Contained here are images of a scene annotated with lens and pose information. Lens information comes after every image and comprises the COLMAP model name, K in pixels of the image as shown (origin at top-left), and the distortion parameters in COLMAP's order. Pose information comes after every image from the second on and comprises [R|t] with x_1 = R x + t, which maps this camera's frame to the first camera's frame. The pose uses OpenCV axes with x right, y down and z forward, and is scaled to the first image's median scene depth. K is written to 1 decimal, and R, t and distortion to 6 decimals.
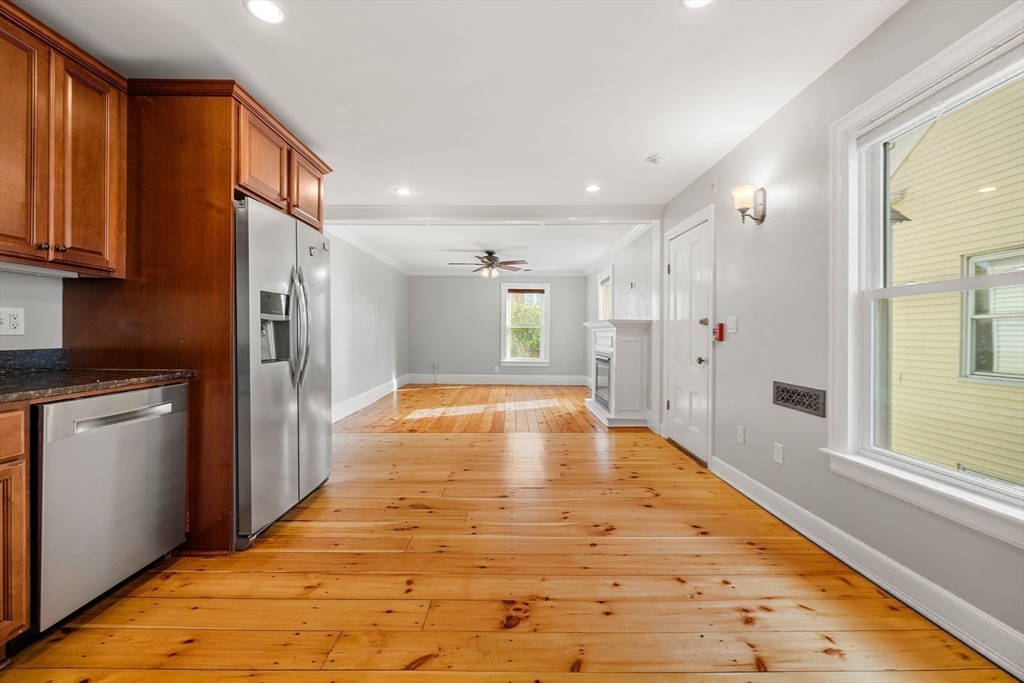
lens RADIAL K [[401.7, 0, 513.5], [0, 401.7, 338.3], [0, 0, 1]] dist [-0.000851, 0.000053]
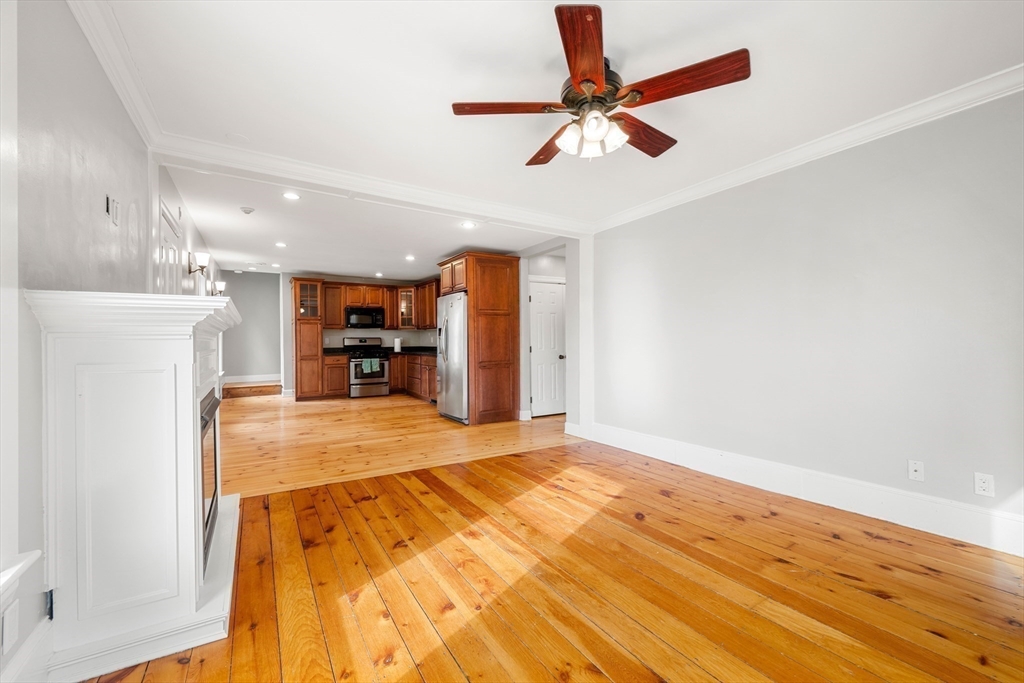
lens RADIAL K [[413.2, 0, 512.2], [0, 413.2, 346.0], [0, 0, 1]] dist [-0.001077, -0.000042]
pose [[-0.853118, 0.005333, -0.521691, 0.448921], [-0.003496, 0.999867, 0.015938, -0.038799], [0.521707, 0.015421, -0.852986, 3.631089]]
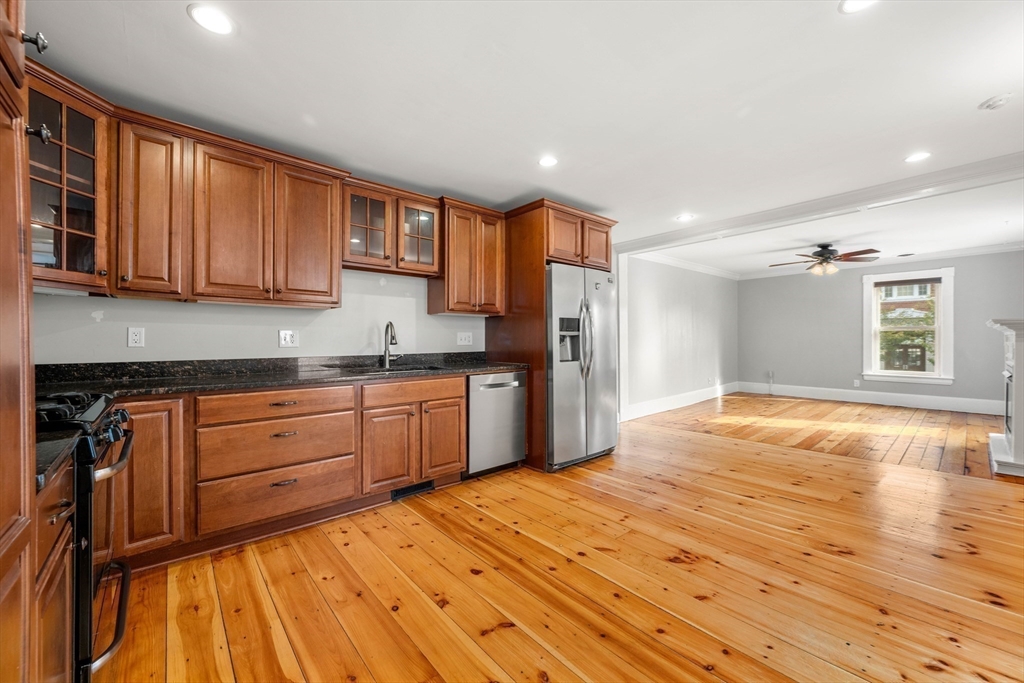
lens RADIAL K [[402.3, 0, 512.0], [0, 402.3, 341.5], [0, 0, 1]] dist [-0.000263, -0.000118]
pose [[0.650965, -0.006645, -0.759078, 0.464826], [0.001582, 0.999971, -0.007397, -0.008743], [0.759106, 0.003614, 0.650957, -0.203935]]
